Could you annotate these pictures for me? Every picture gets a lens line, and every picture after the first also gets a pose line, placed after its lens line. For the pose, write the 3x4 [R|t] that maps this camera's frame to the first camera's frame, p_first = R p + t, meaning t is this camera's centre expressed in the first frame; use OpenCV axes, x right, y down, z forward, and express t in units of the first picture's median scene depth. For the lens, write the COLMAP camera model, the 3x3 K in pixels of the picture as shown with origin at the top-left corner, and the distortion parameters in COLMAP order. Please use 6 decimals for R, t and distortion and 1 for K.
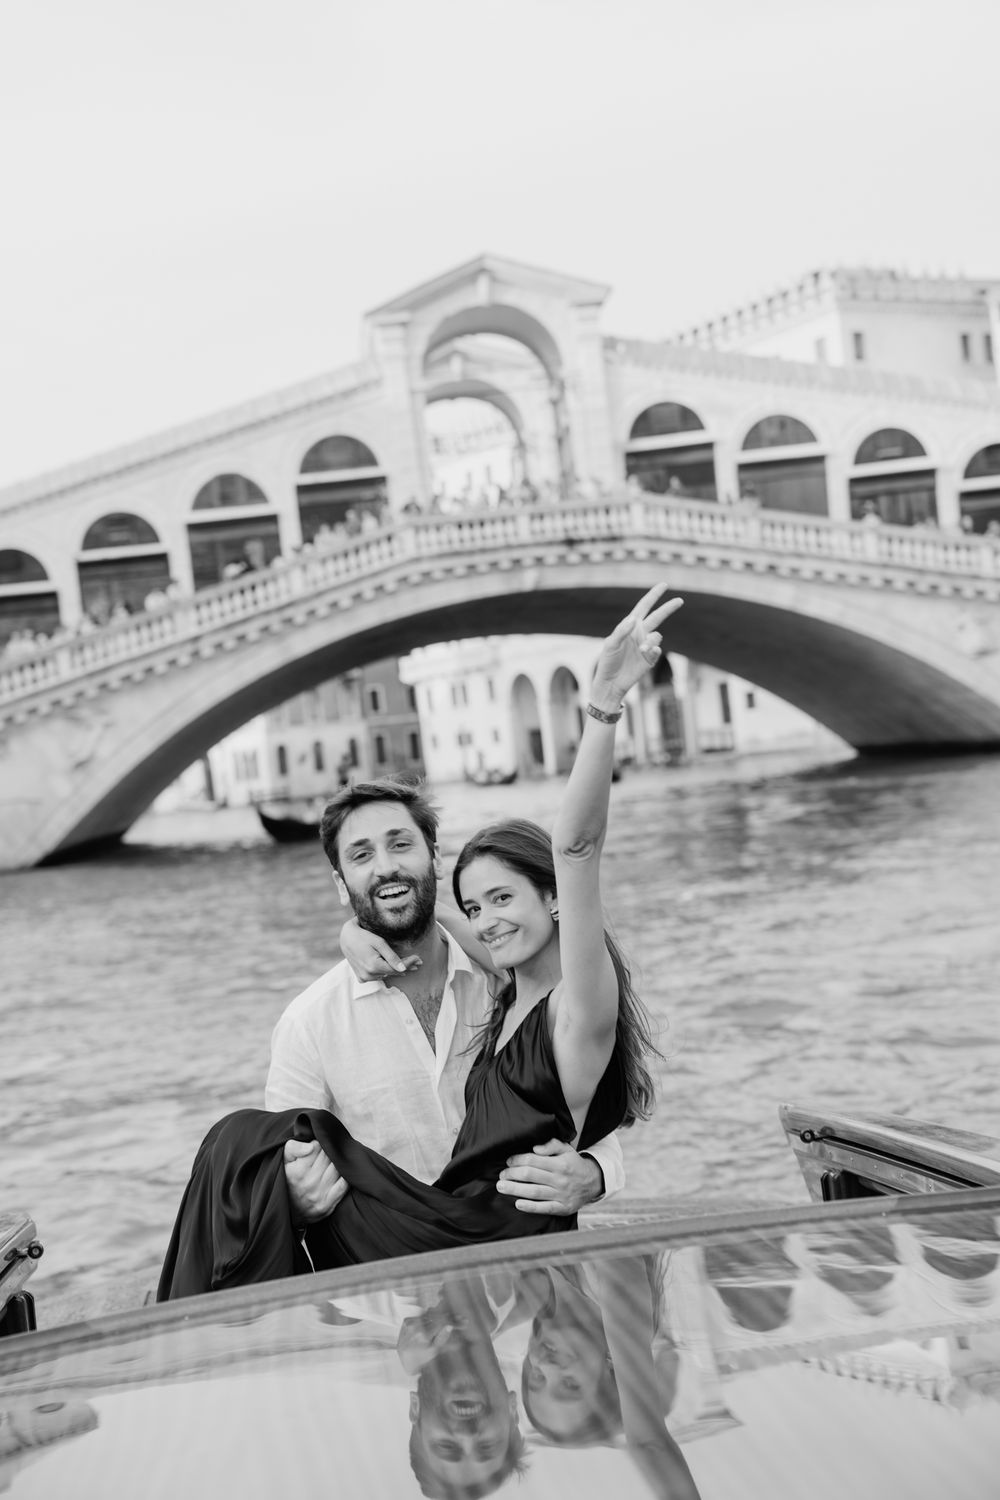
lens RADIAL K [[1933.1, 0, 496.2], [0, 1933.1, 730.7], [0, 0, 1]] dist [-0.007515, -0.017192]
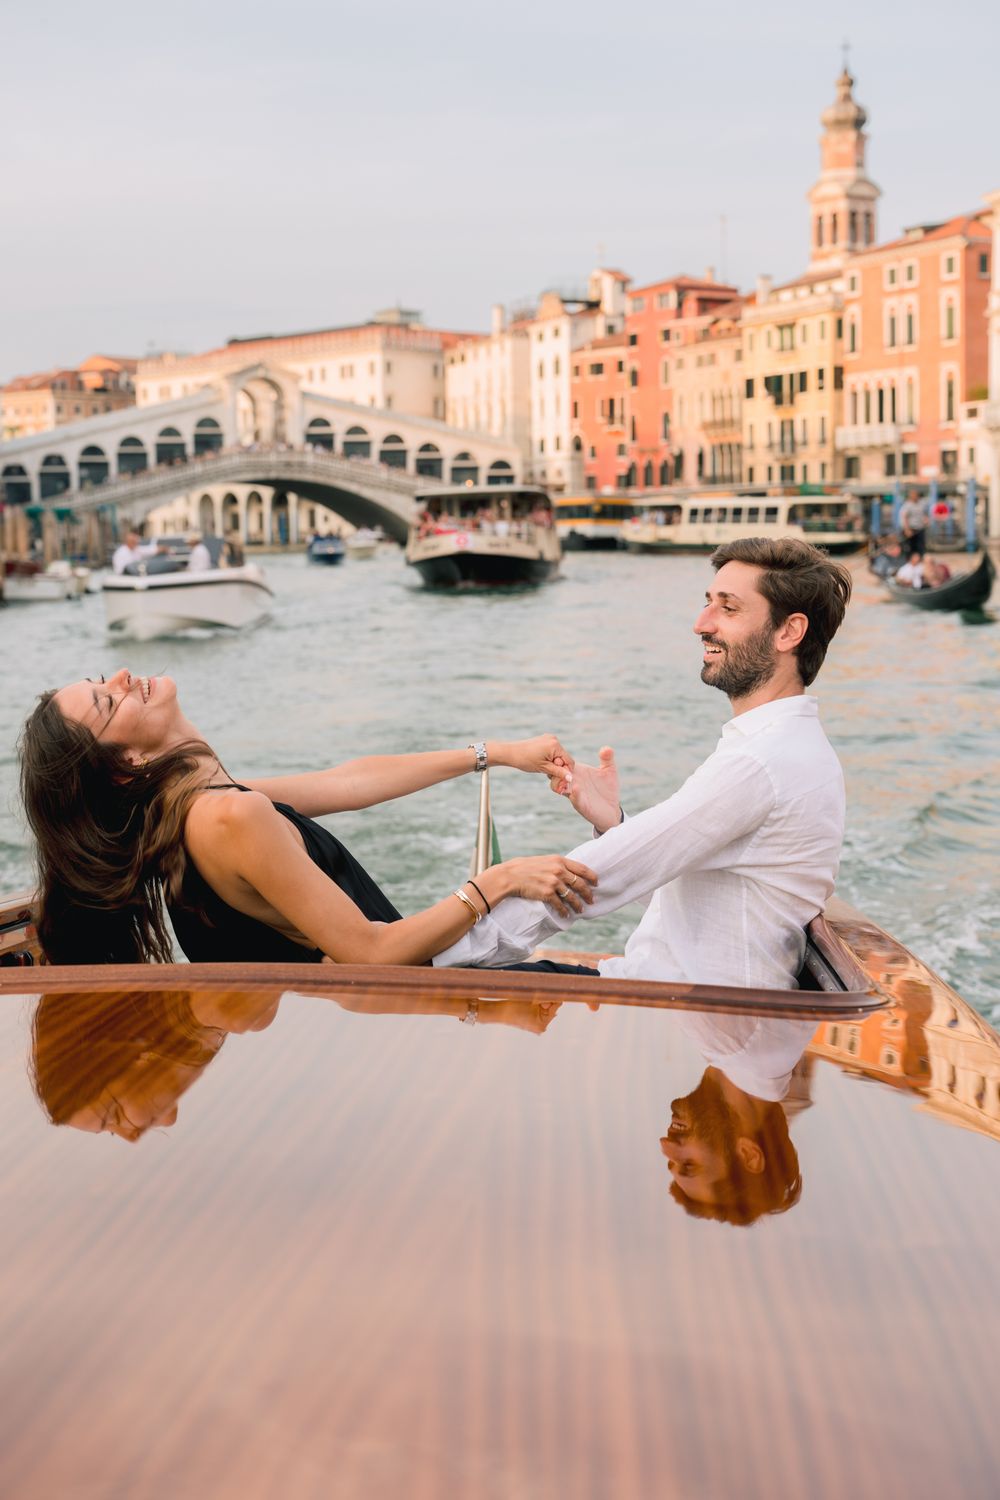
lens RADIAL K [[1933.1, 0, 496.2], [0, 1933.1, 730.7], [0, 0, 1]] dist [-0.007515, -0.017192]
pose [[0.964520, 0.068423, 0.254990, -0.376051], [-0.093892, 0.991590, 0.089075, 0.016102], [-0.246751, -0.109856, 0.962832, -1.975790]]
